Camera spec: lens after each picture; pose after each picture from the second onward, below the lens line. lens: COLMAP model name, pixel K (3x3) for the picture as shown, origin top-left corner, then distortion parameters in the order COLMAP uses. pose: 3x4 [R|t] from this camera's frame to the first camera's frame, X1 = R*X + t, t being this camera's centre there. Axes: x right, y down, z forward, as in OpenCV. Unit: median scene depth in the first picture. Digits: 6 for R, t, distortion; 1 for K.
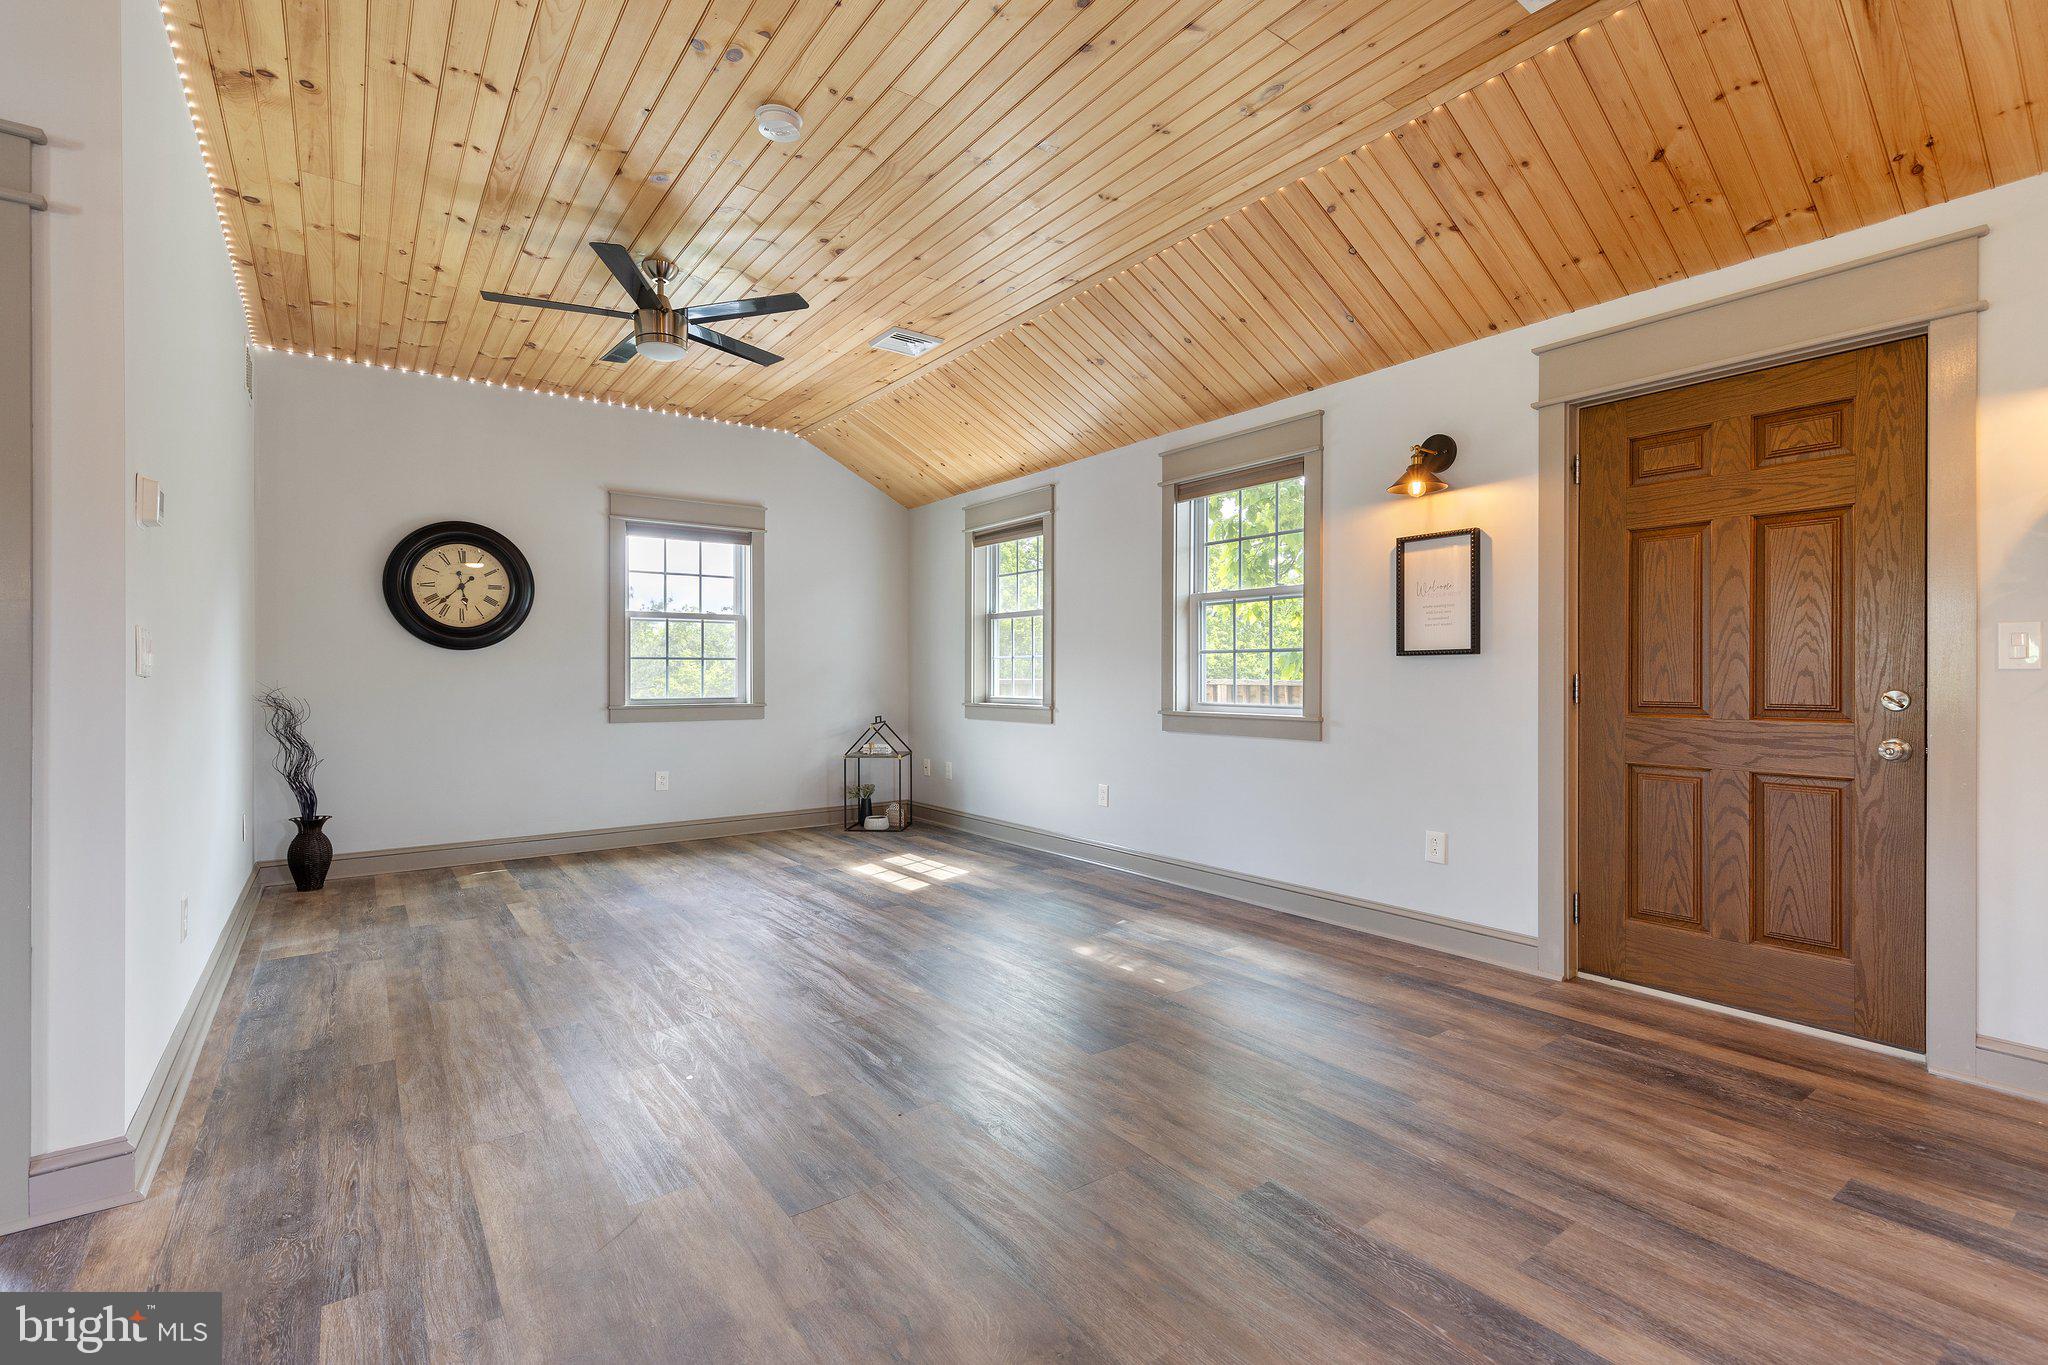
lens RADIAL K [[934.2, 0, 1037.4], [0, 934.2, 685.7], [0, 0, 1]] dist [0.002218, 0.000453]
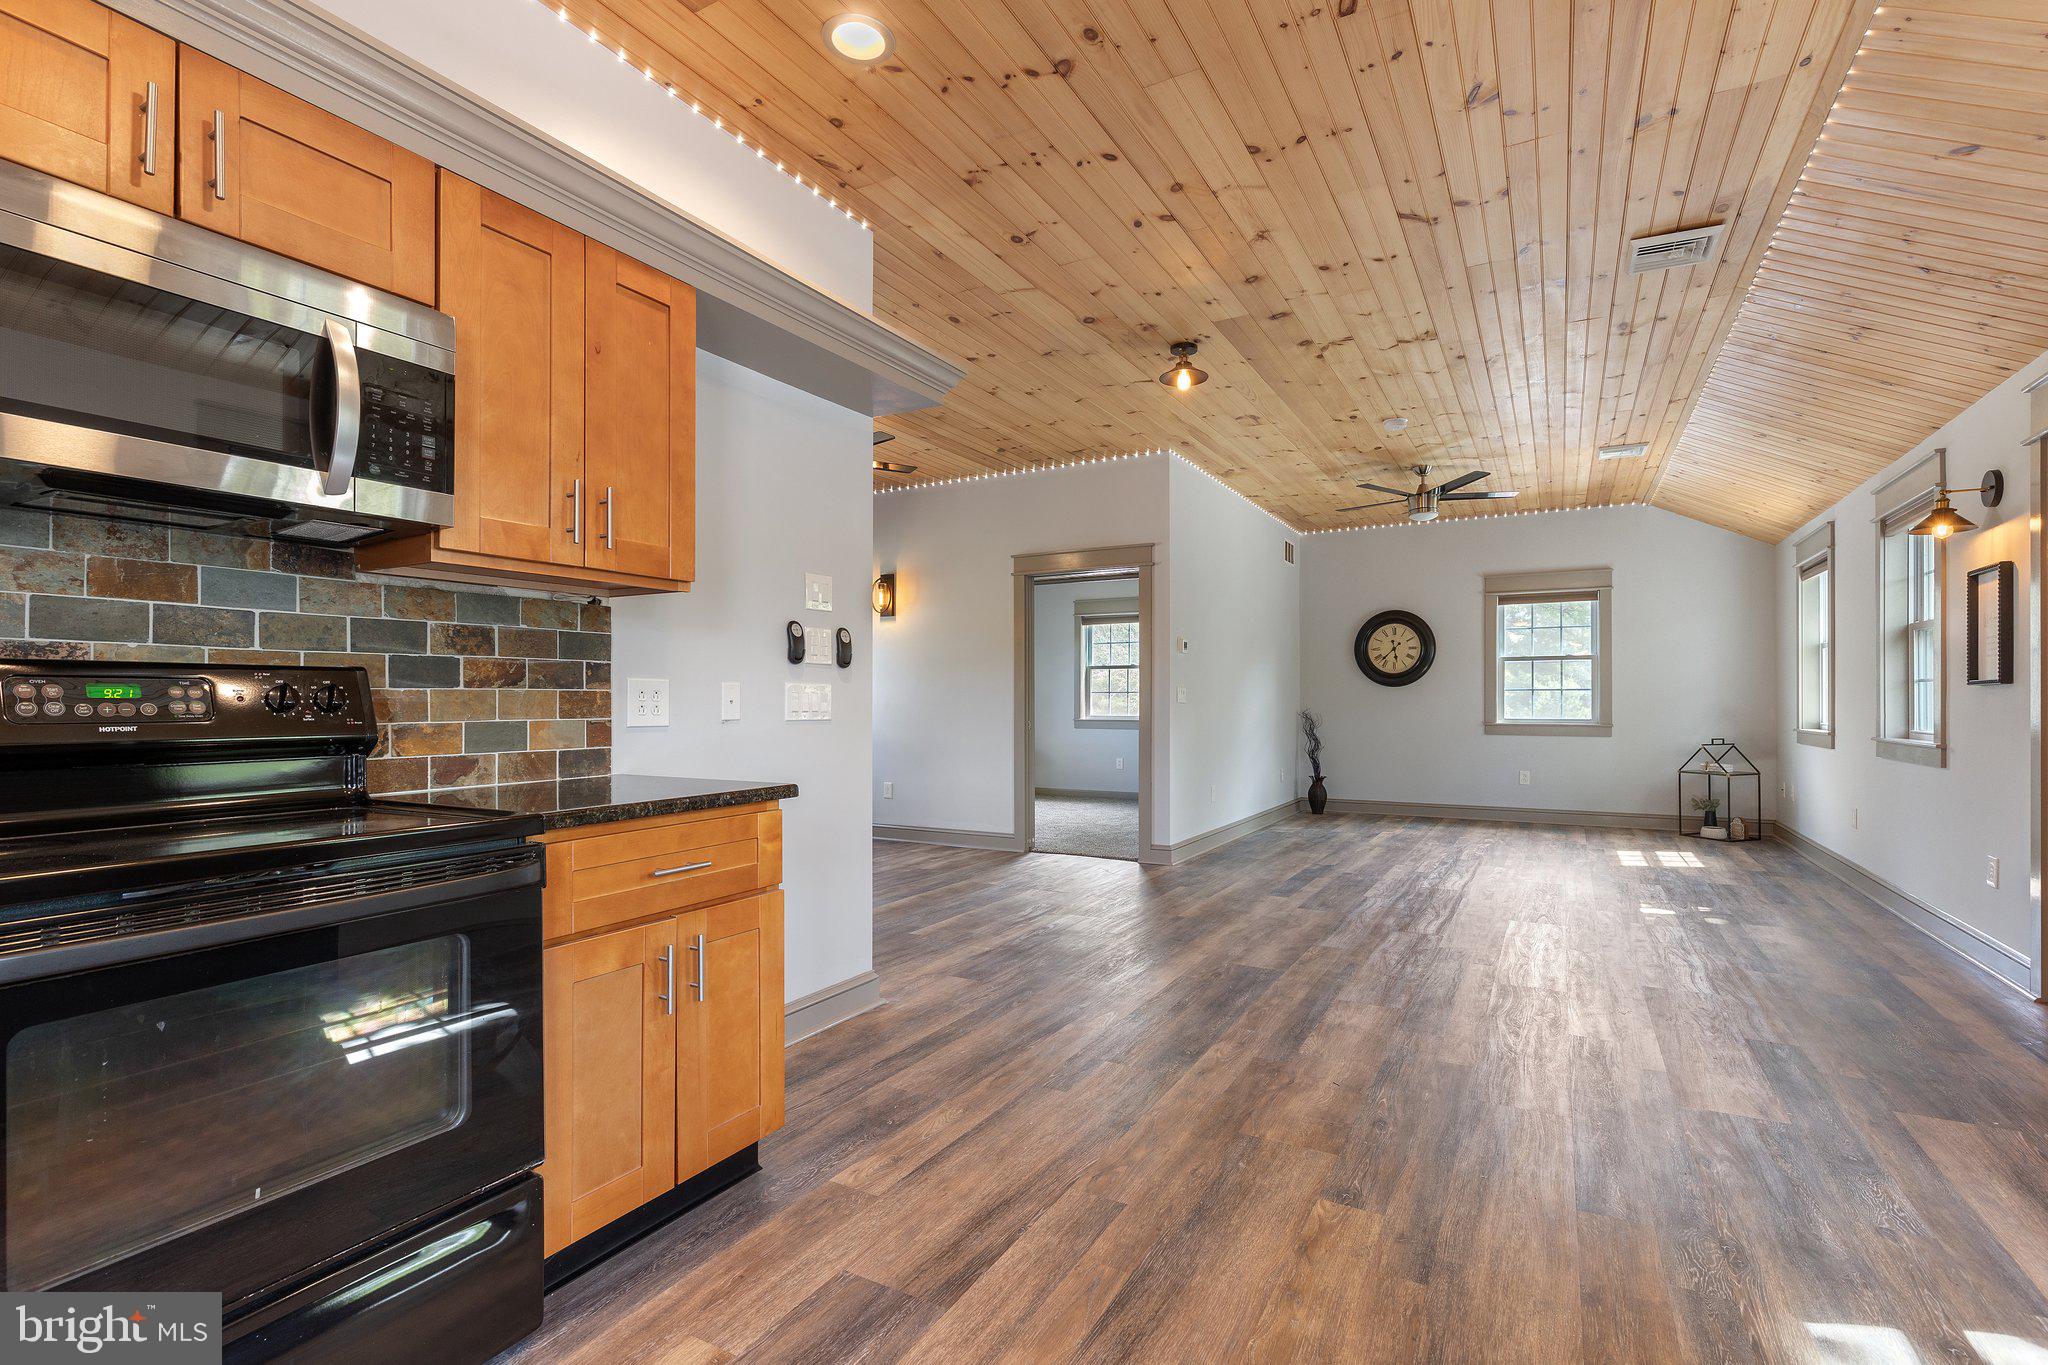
lens RADIAL K [[934.2, 0, 1040.1], [0, 934.2, 694.1], [0, 0, 1]] dist [0.002218, 0.000453]
pose [[0.413516, -0.006184, -0.910476, 0.591431], [-0.009659, 0.999891, -0.011178, -0.000527], [0.910445, 0.013417, 0.413412, -0.245008]]
